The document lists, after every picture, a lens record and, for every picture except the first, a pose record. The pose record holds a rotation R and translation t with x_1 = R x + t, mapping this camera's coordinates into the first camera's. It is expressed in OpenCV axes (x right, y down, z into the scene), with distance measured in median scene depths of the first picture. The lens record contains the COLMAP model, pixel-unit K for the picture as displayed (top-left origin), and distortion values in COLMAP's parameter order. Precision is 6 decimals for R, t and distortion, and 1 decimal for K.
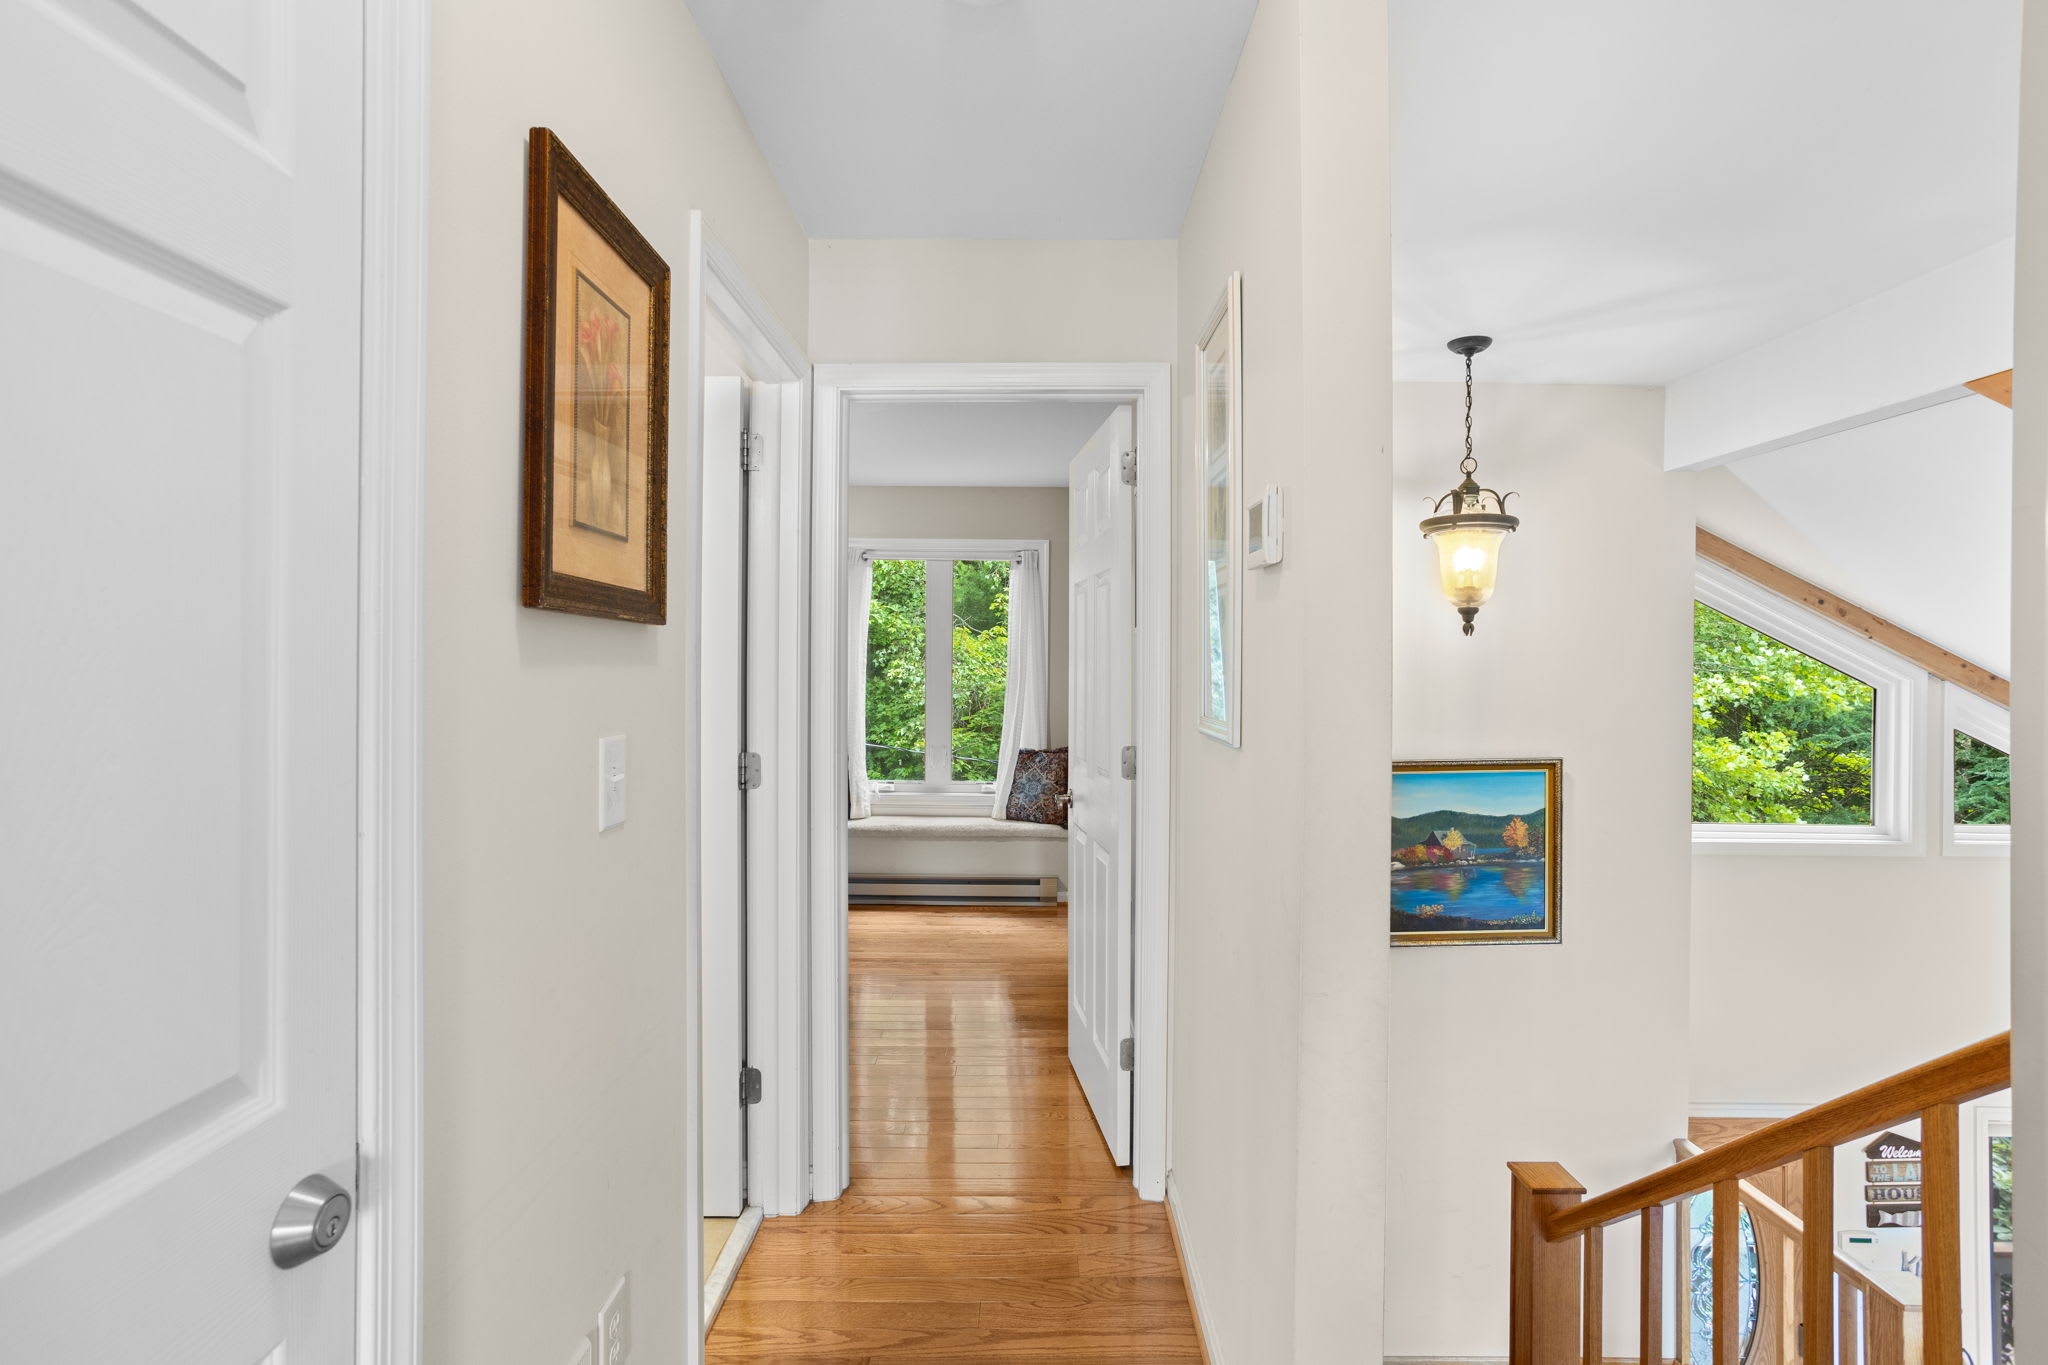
lens RADIAL K [[994.9, 0, 1022.6], [0, 994.9, 661.0], [0, 0, 1]] dist [-0.044269, 0.024420]
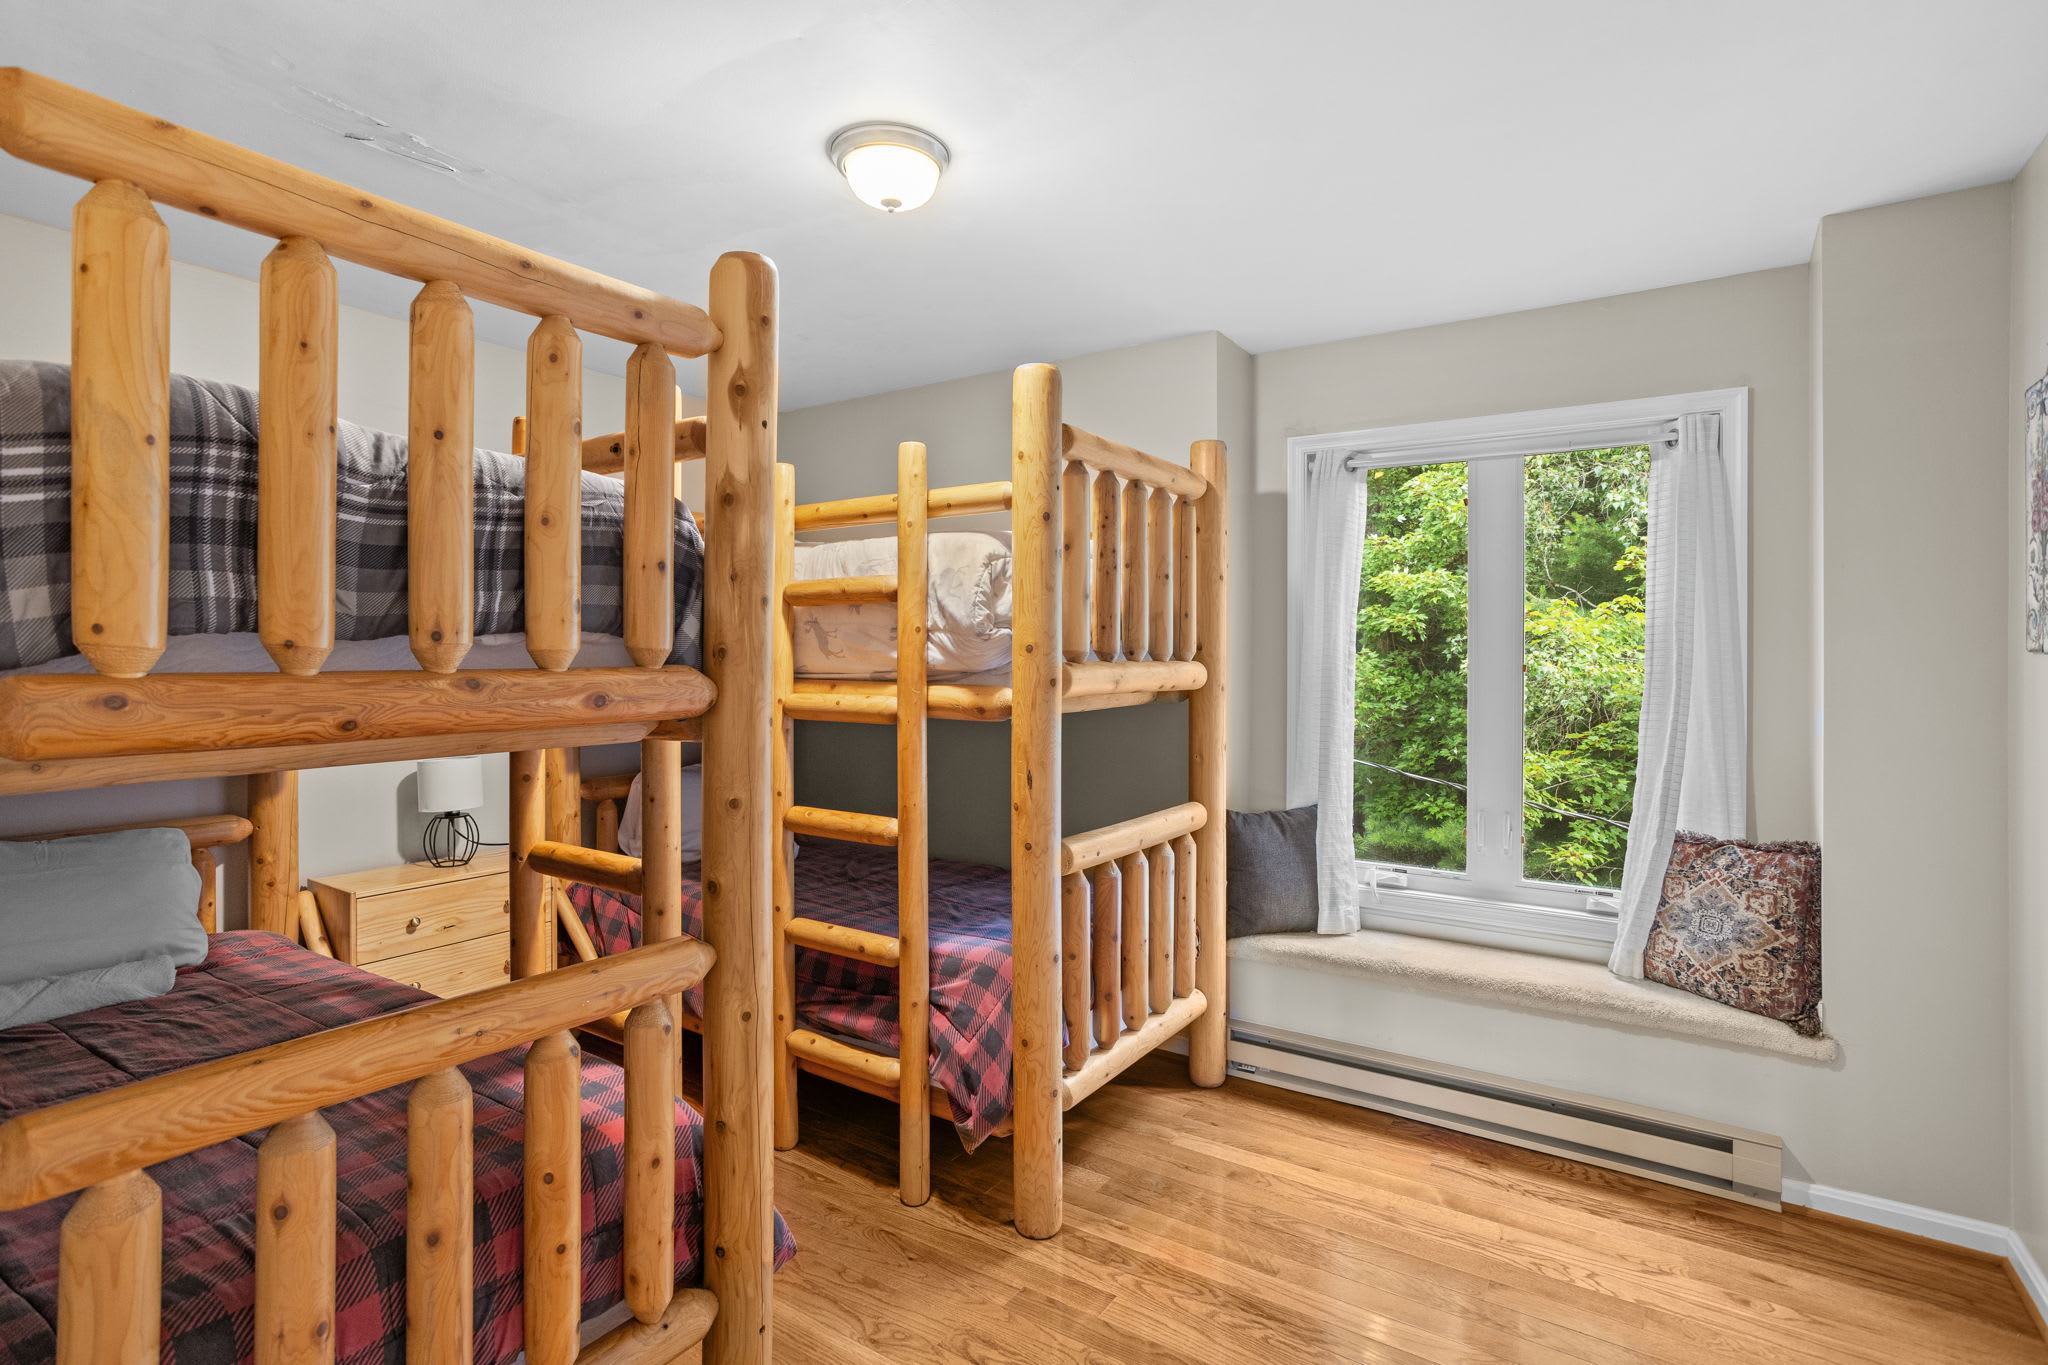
lens RADIAL K [[987.4, 0, 1026.5], [0, 987.4, 651.4], [0, 0, 1]] dist [-0.001039, -0.032616]
pose [[0.838645, -0.003615, -0.544666, -0.008401], [0.001509, 0.999990, -0.004313, 0.003182], [0.544676, 0.002795, 0.838642, 0.429780]]
